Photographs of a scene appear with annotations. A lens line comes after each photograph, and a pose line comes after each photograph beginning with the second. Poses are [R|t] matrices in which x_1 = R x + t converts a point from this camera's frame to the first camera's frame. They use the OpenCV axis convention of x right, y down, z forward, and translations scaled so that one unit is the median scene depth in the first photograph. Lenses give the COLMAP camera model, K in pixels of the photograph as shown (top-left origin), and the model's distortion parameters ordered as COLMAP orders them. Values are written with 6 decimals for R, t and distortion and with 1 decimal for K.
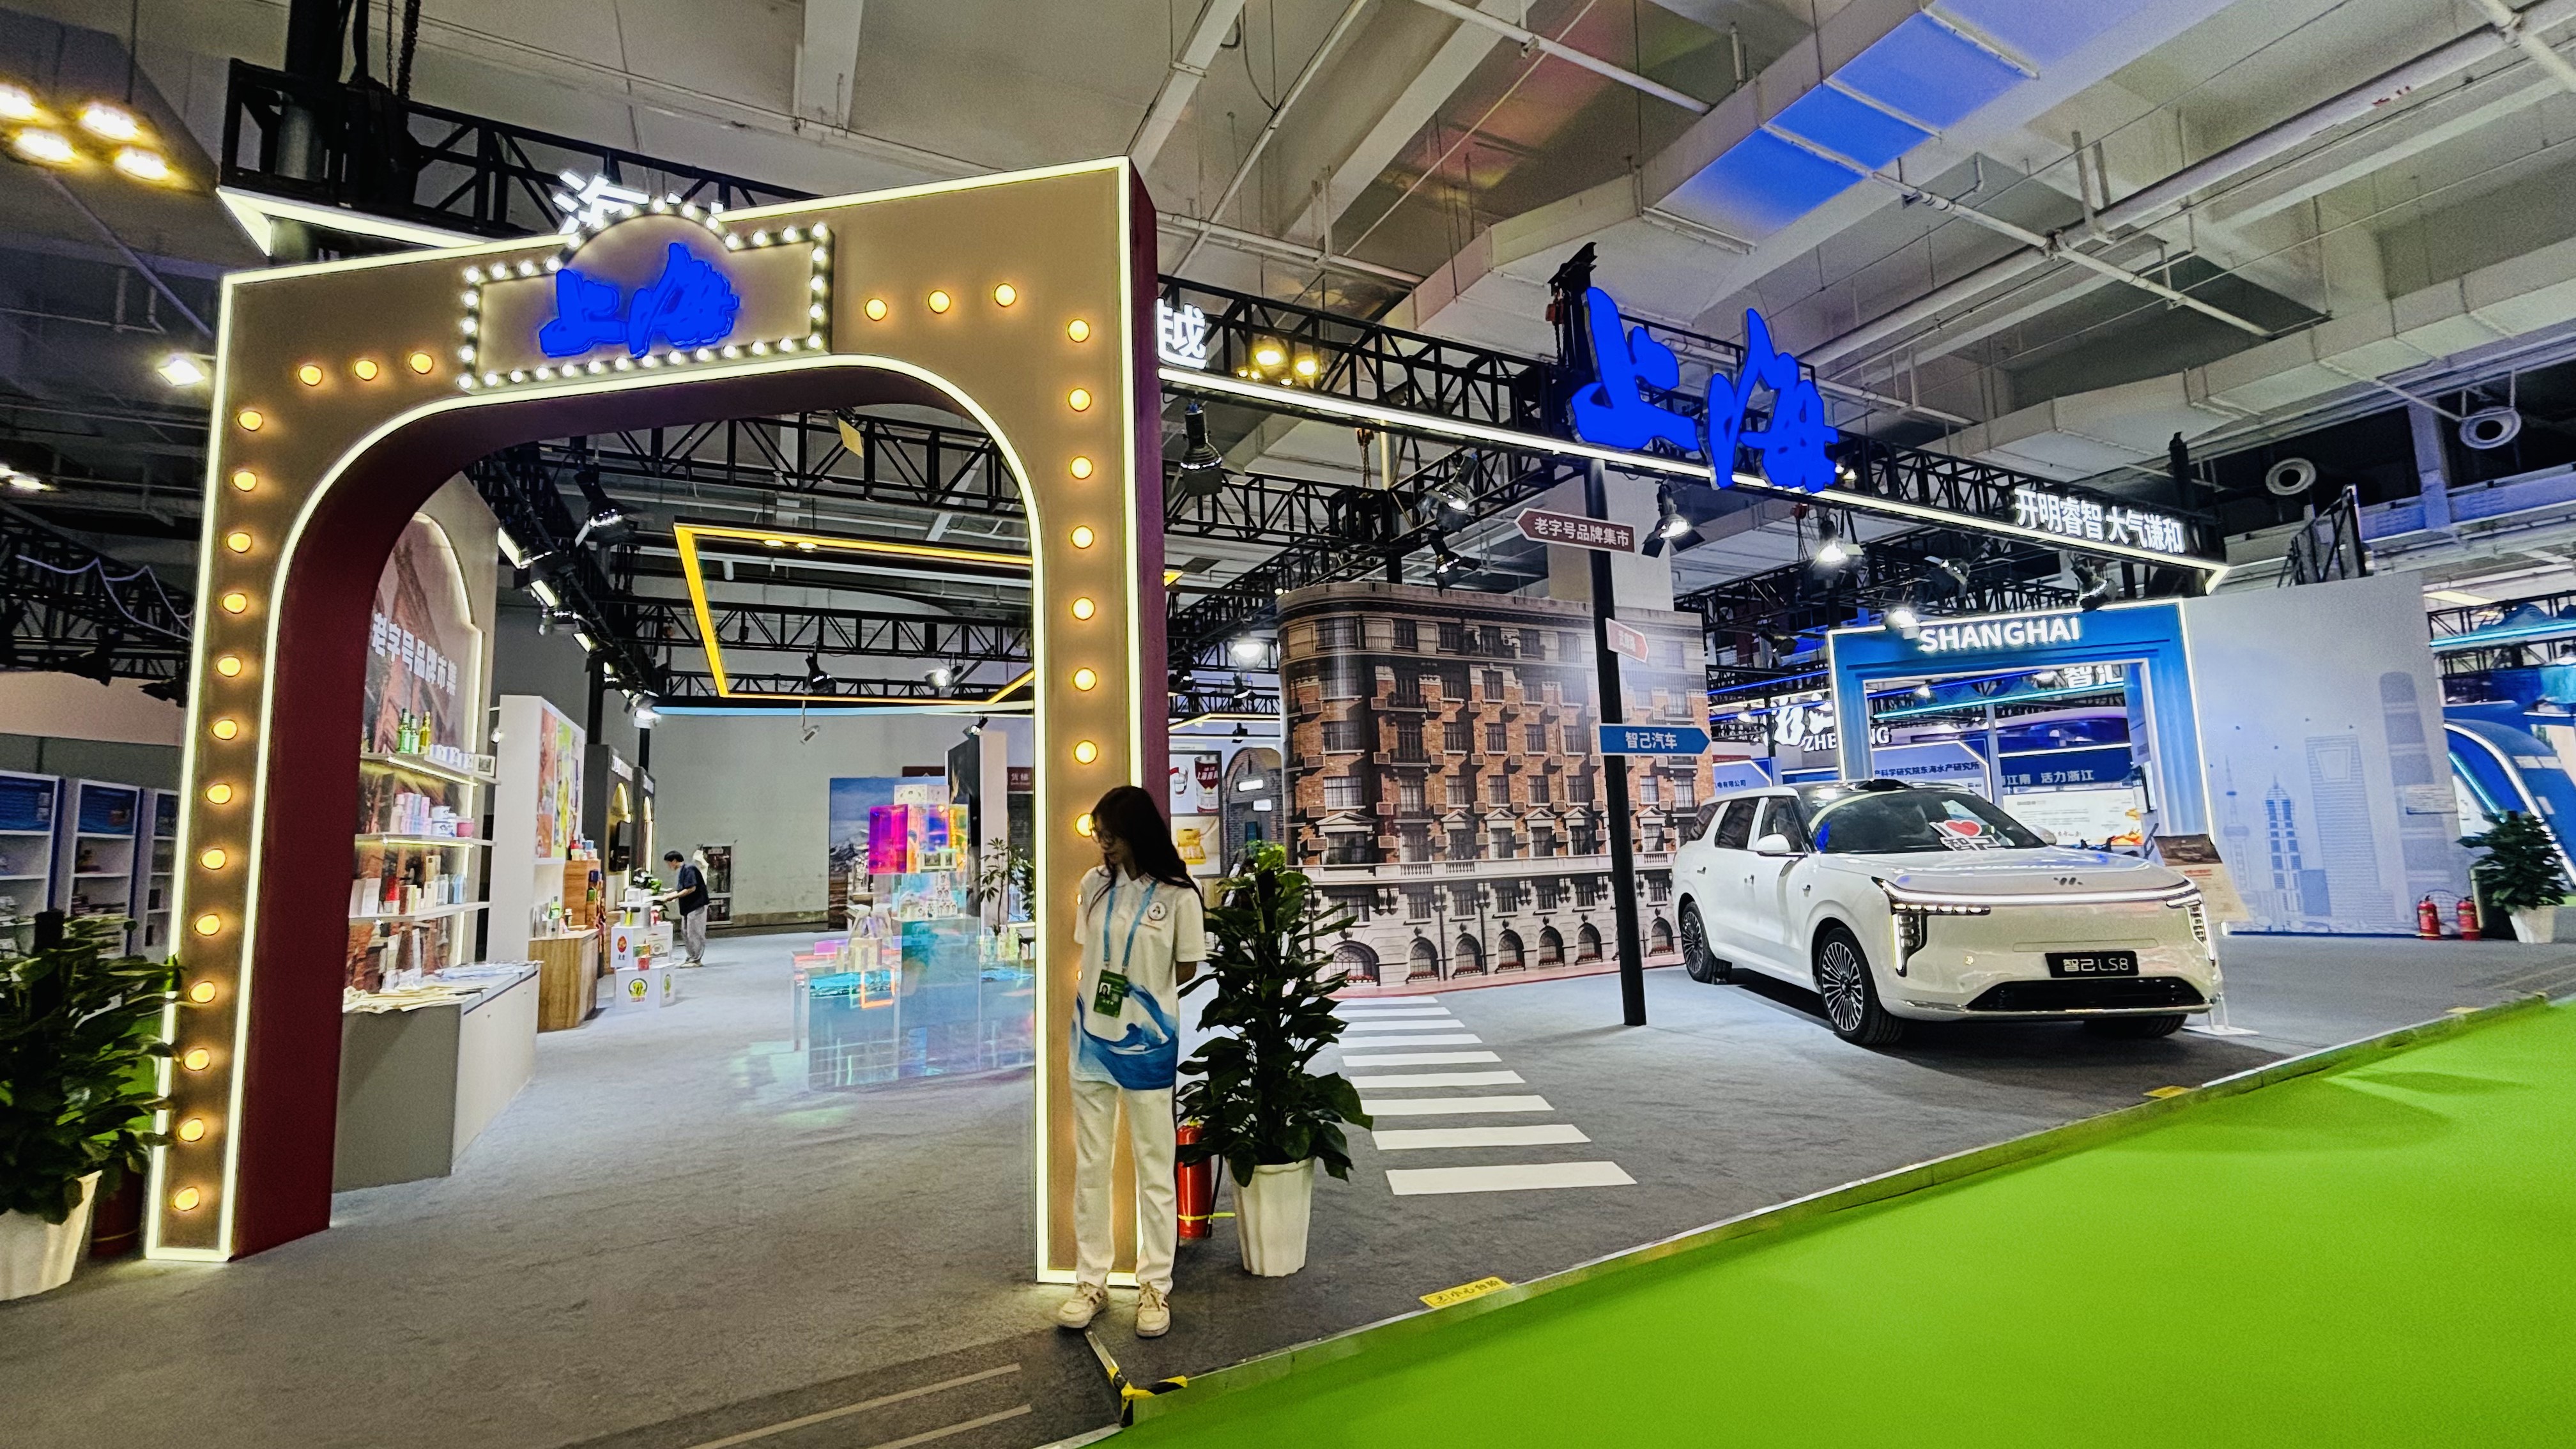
lens RADIAL K [[1033.2, 0, 1277.6], [0, 1033.2, 729.5], [0, 0, 1]] dist [-0.007514, 0.000423]
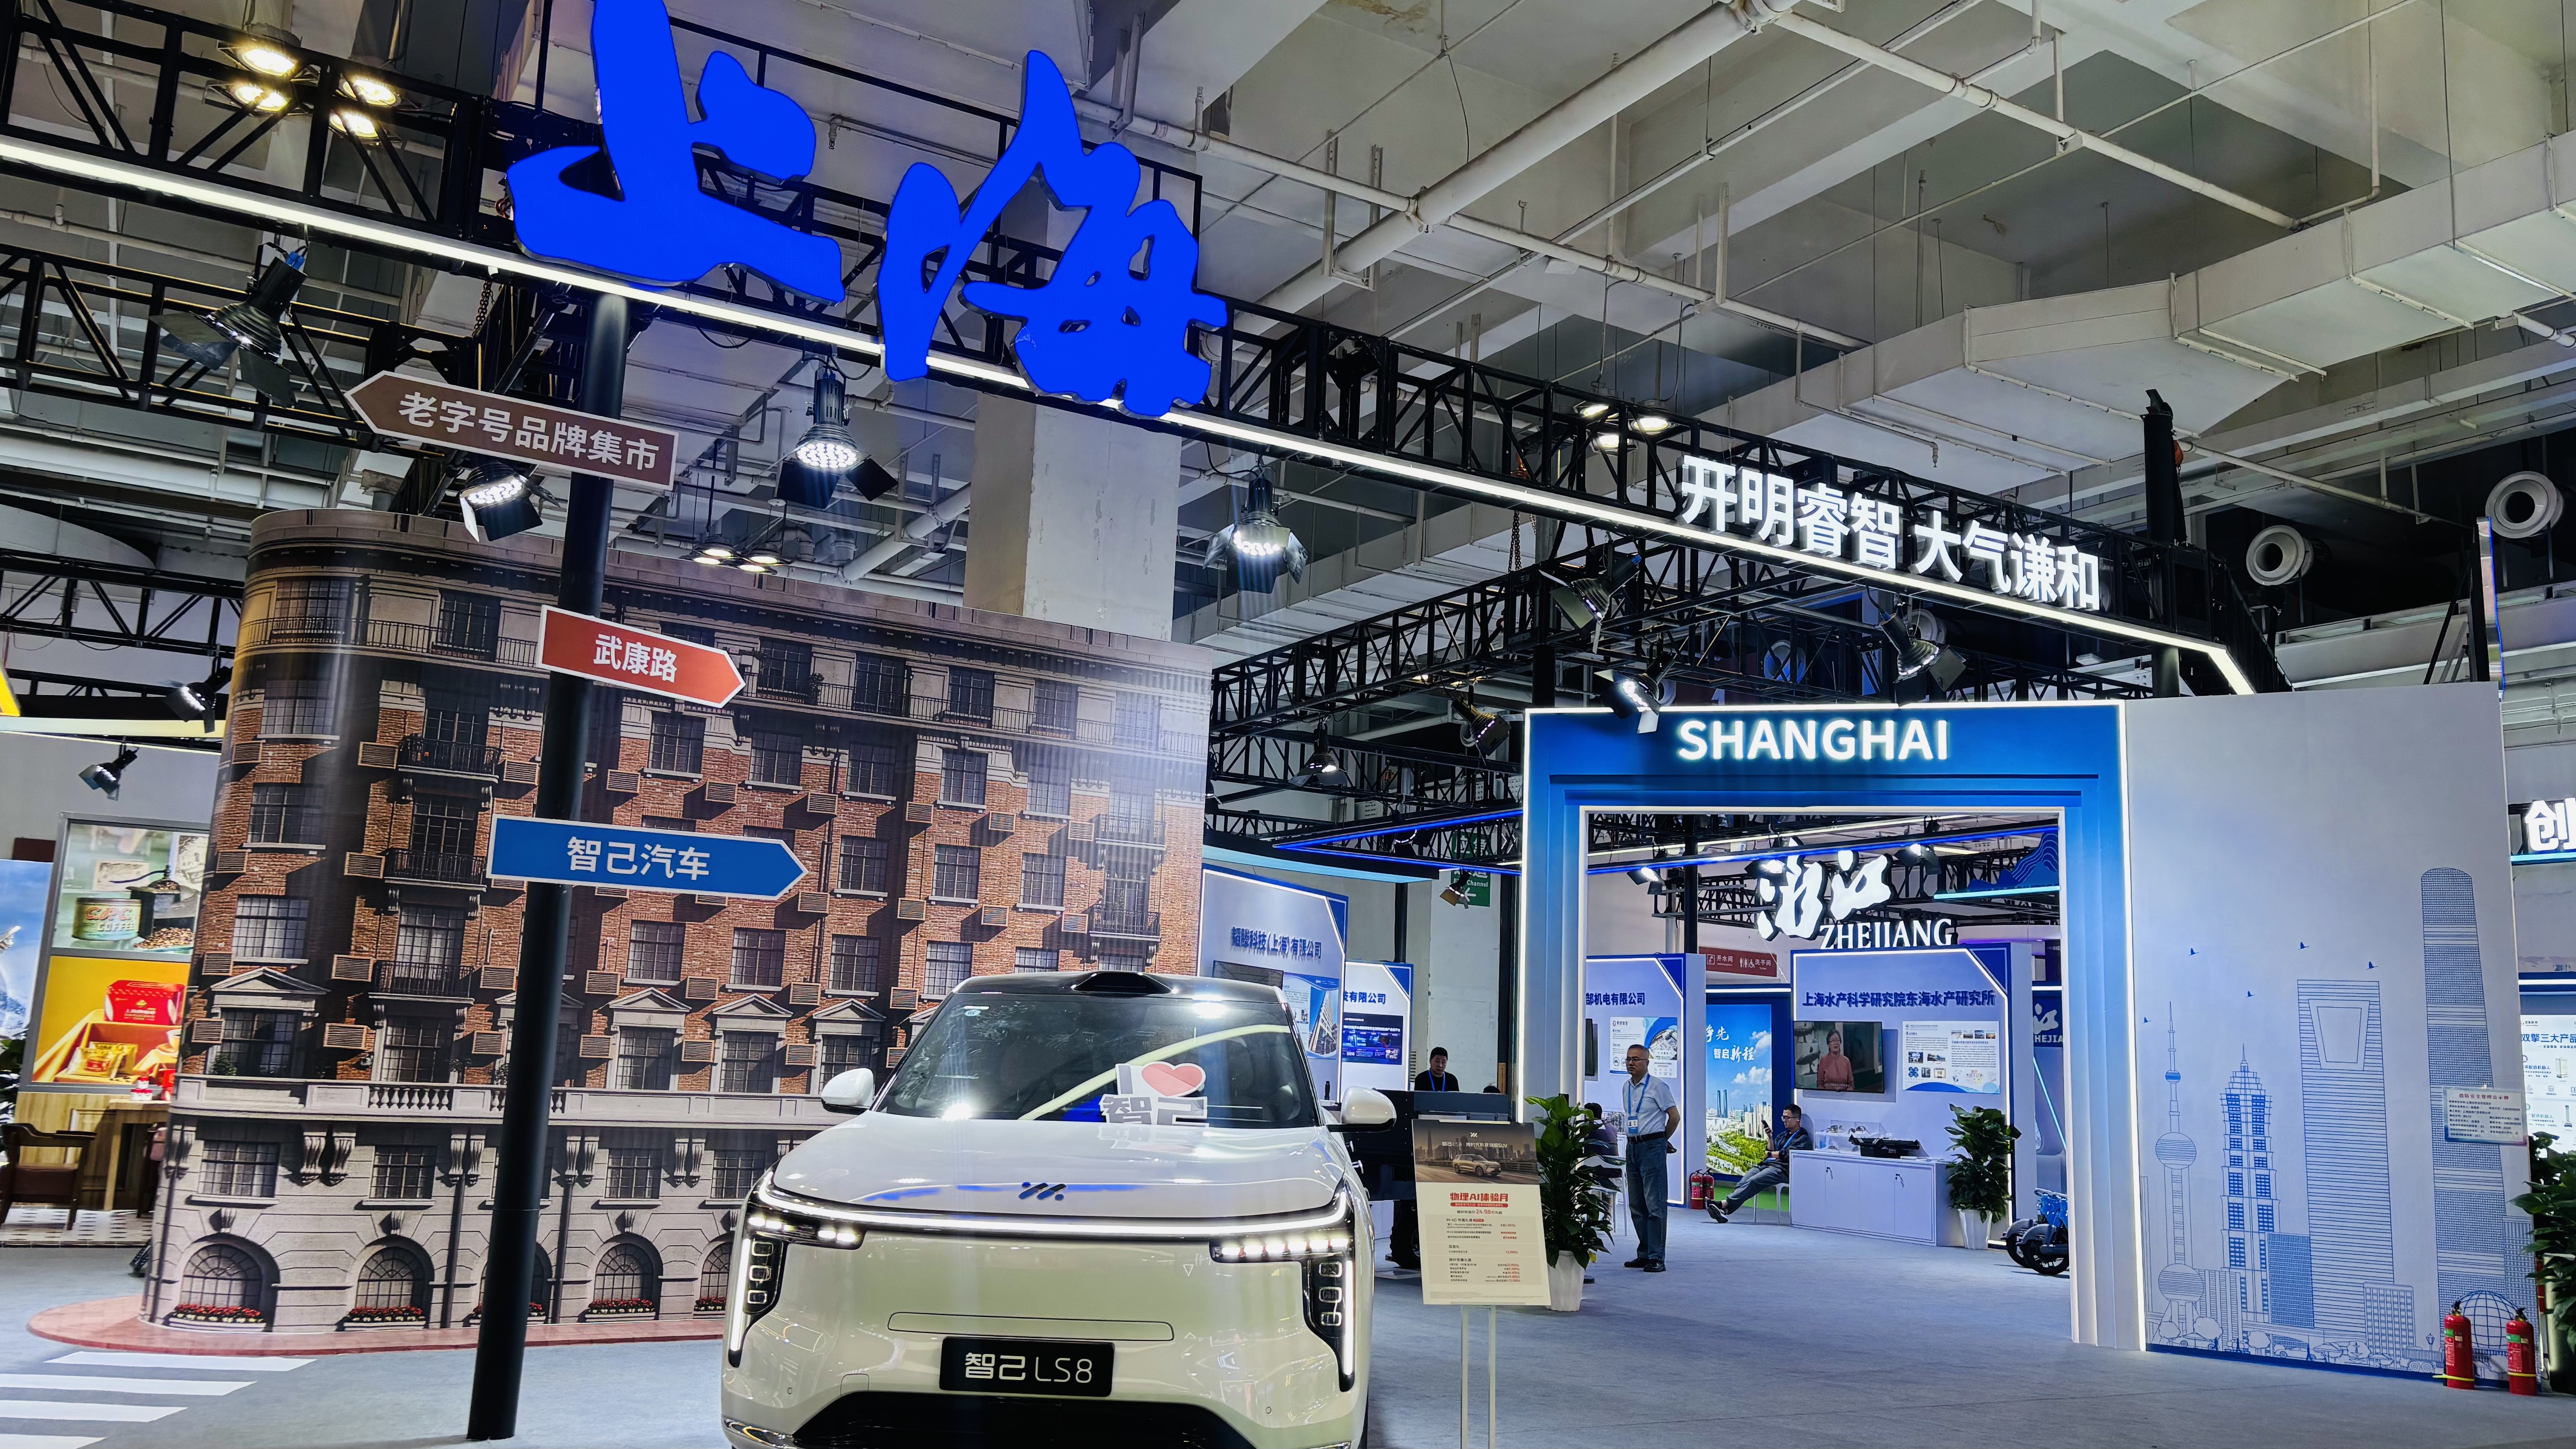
lens RADIAL K [[1943.2, 0, 1284.9], [0, 1943.2, 737.7], [0, 0, 1]] dist [0.046612, -0.029779]
pose [[0.994313, 0.086765, 0.061760, 0.446174], [-0.083025, 0.994694, -0.060751, -0.011809], [-0.066703, 0.055278, 0.996240, 0.027629]]
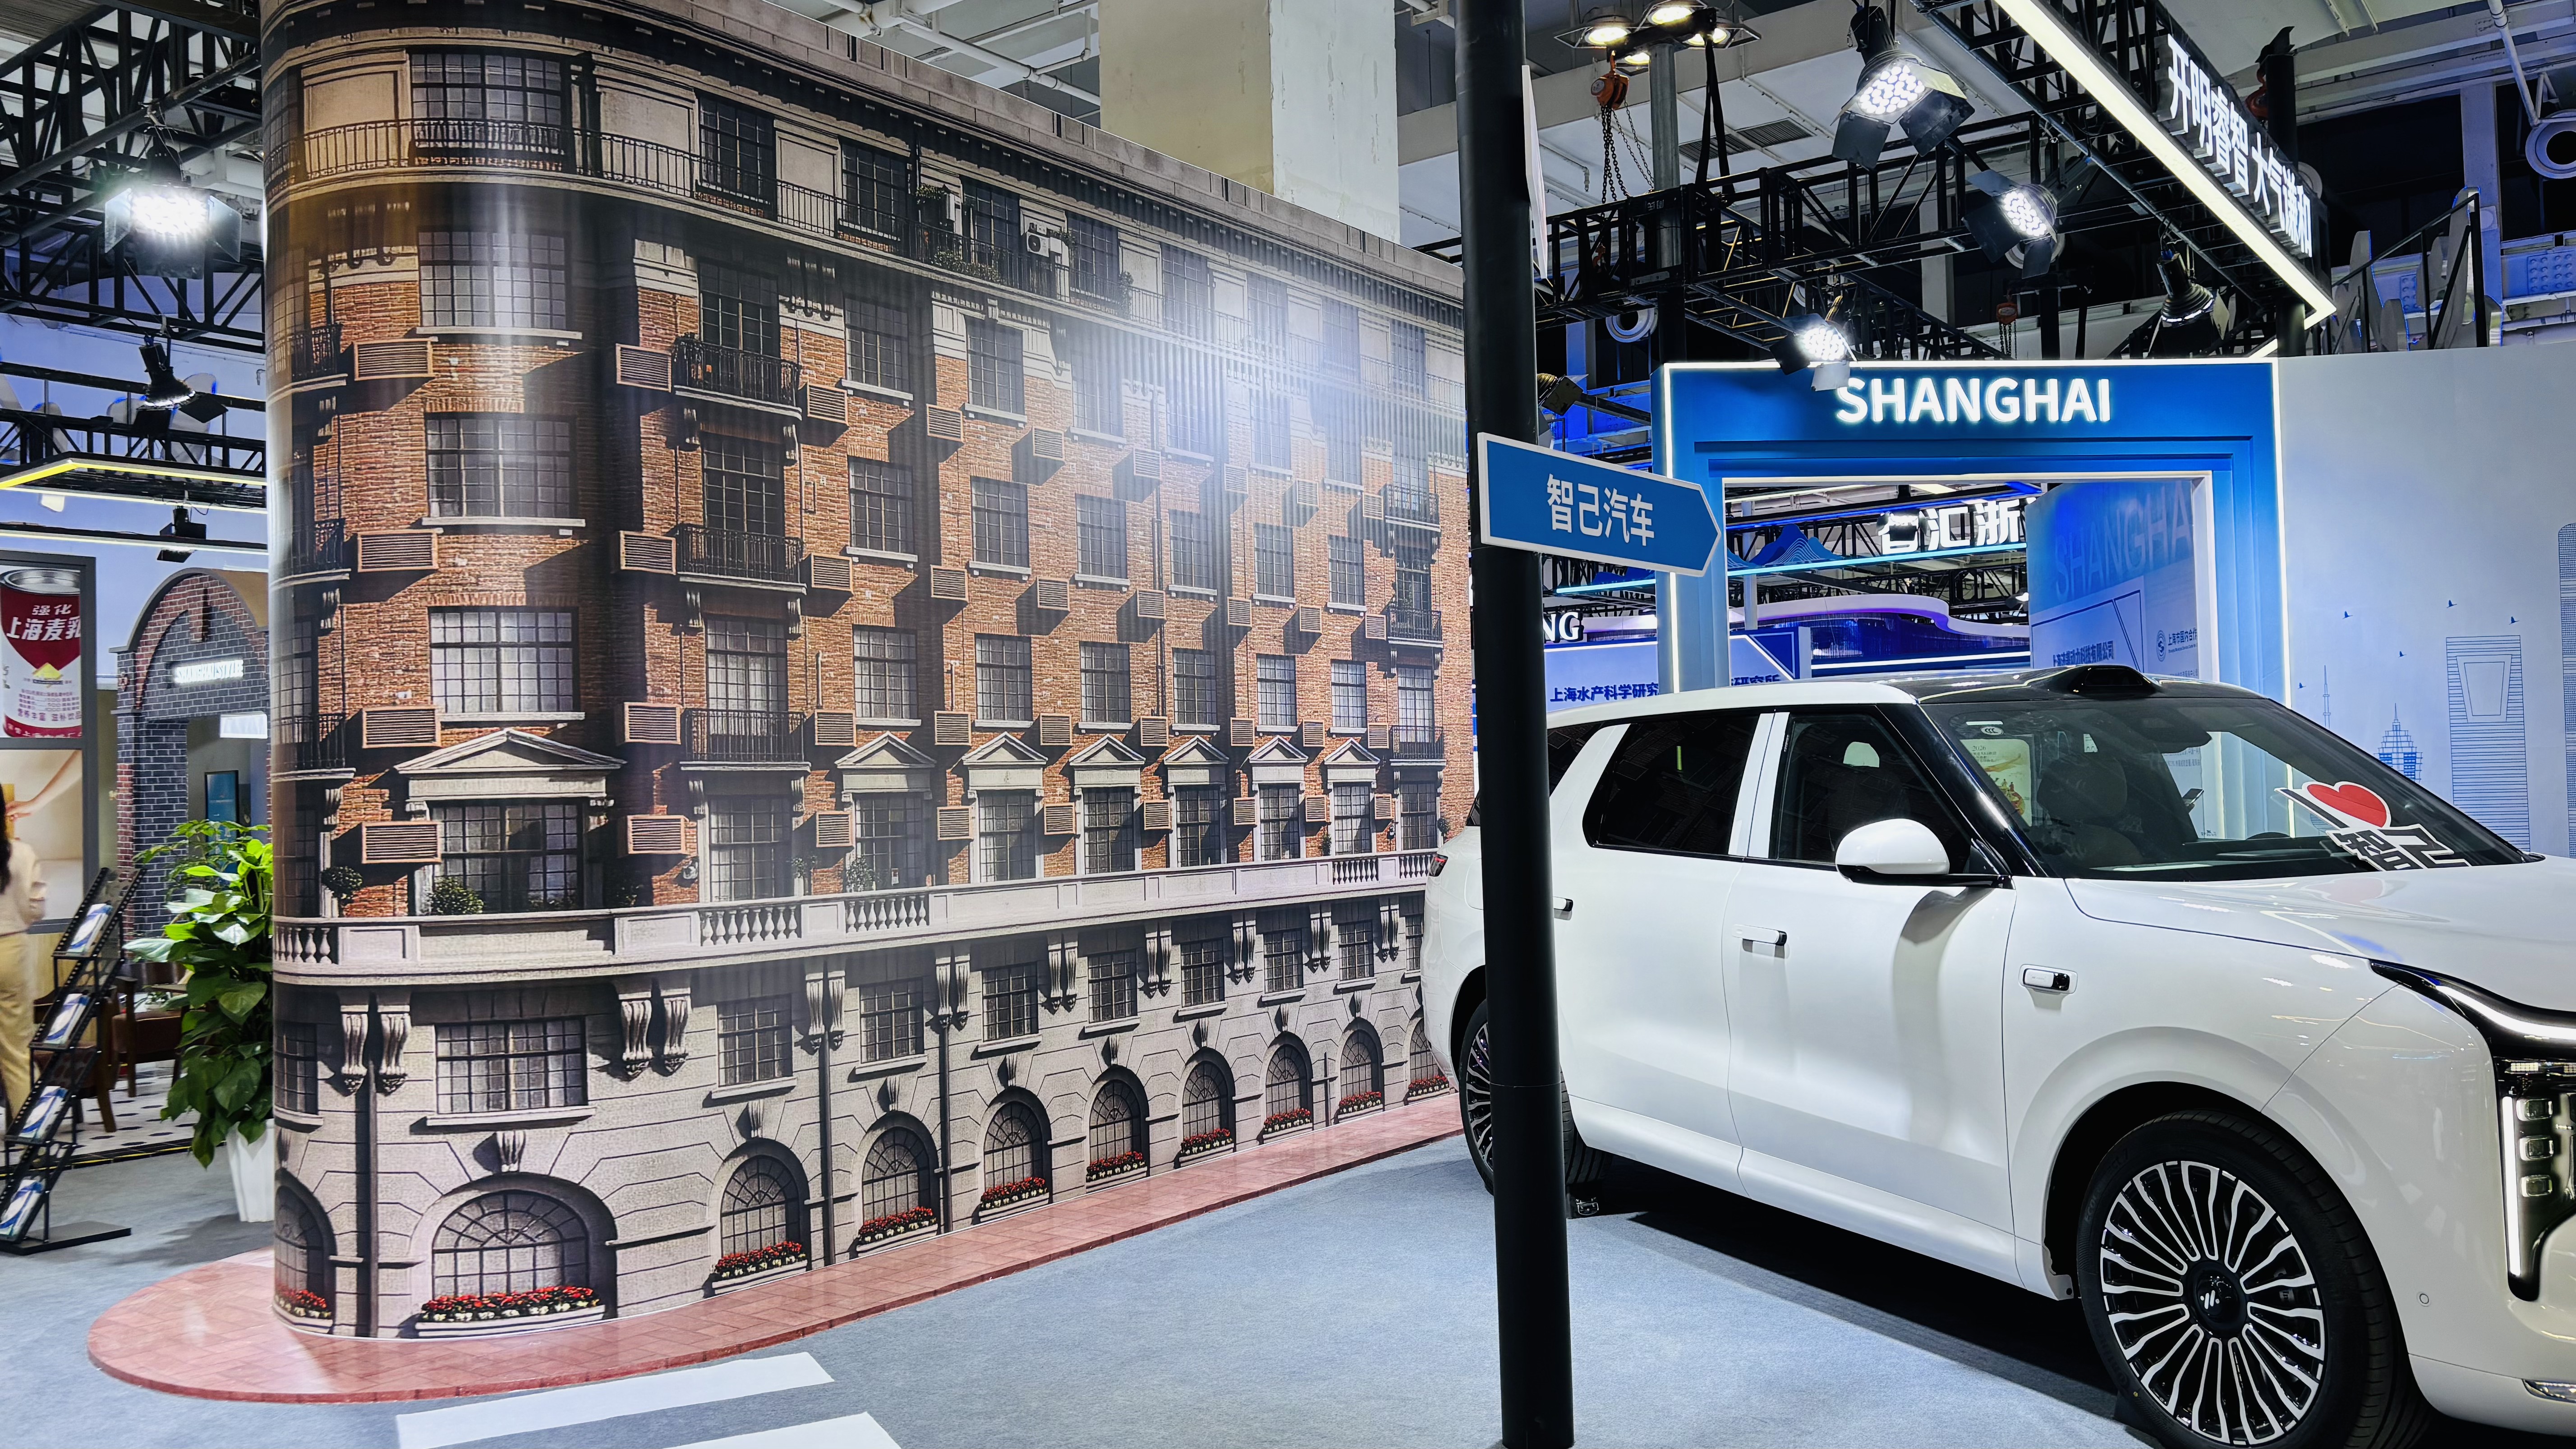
lens RADIAL K [[1943.2, 0, 1304.8], [0, 1943.2, 729.4], [0, 0, 1]] dist [0.046612, -0.029779]
pose [[0.891690, 0.023673, 0.452026, 0.015632], [-0.052637, 0.997279, 0.051605, 0.036922], [-0.449575, -0.069809, 0.890511, 0.383545]]
